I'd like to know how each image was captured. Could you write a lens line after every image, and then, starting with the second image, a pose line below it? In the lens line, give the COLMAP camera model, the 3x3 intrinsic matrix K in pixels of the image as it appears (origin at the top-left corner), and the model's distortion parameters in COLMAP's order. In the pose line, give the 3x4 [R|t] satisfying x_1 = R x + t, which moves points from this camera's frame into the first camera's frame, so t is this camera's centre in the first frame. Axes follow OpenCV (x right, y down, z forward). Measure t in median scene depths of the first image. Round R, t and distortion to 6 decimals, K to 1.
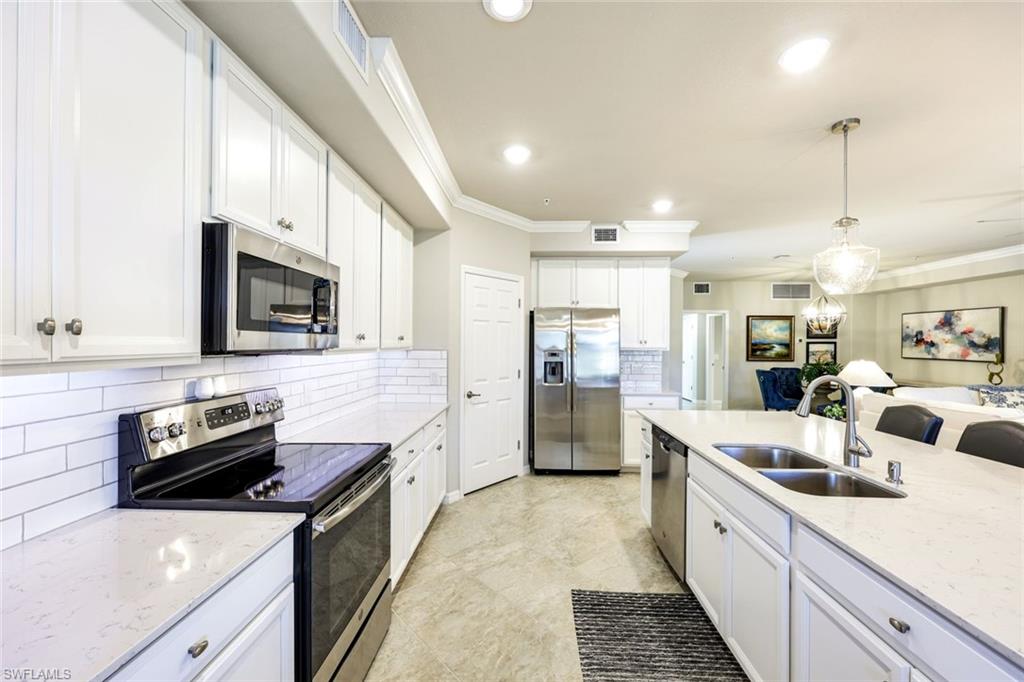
lens RADIAL K [[413.2, 0, 508.8], [0, 413.2, 341.7], [0, 0, 1]] dist [0.002961, 0.000389]
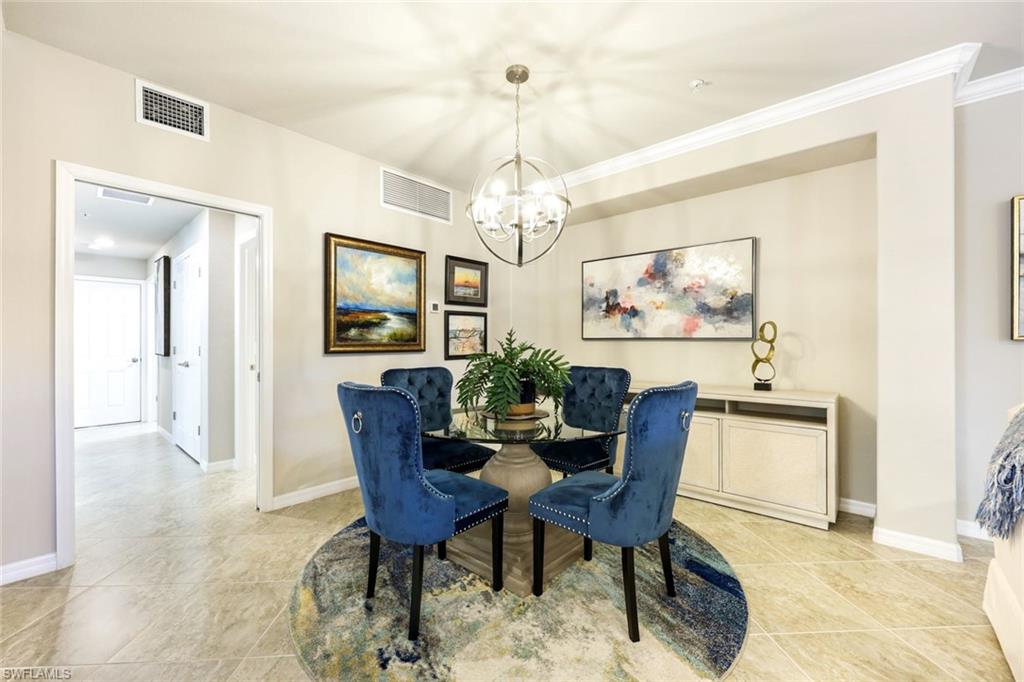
lens RADIAL K [[409.9, 0, 509.8], [0, 409.9, 341.4], [0, 0, 1]] dist [-0.000954, -0.000043]
pose [[0.630019, -0.009752, 0.776518, 0.482952], [0.005285, 0.999952, 0.008270, 0.040209], [-0.776561, -0.001107, 0.630041, 0.781456]]
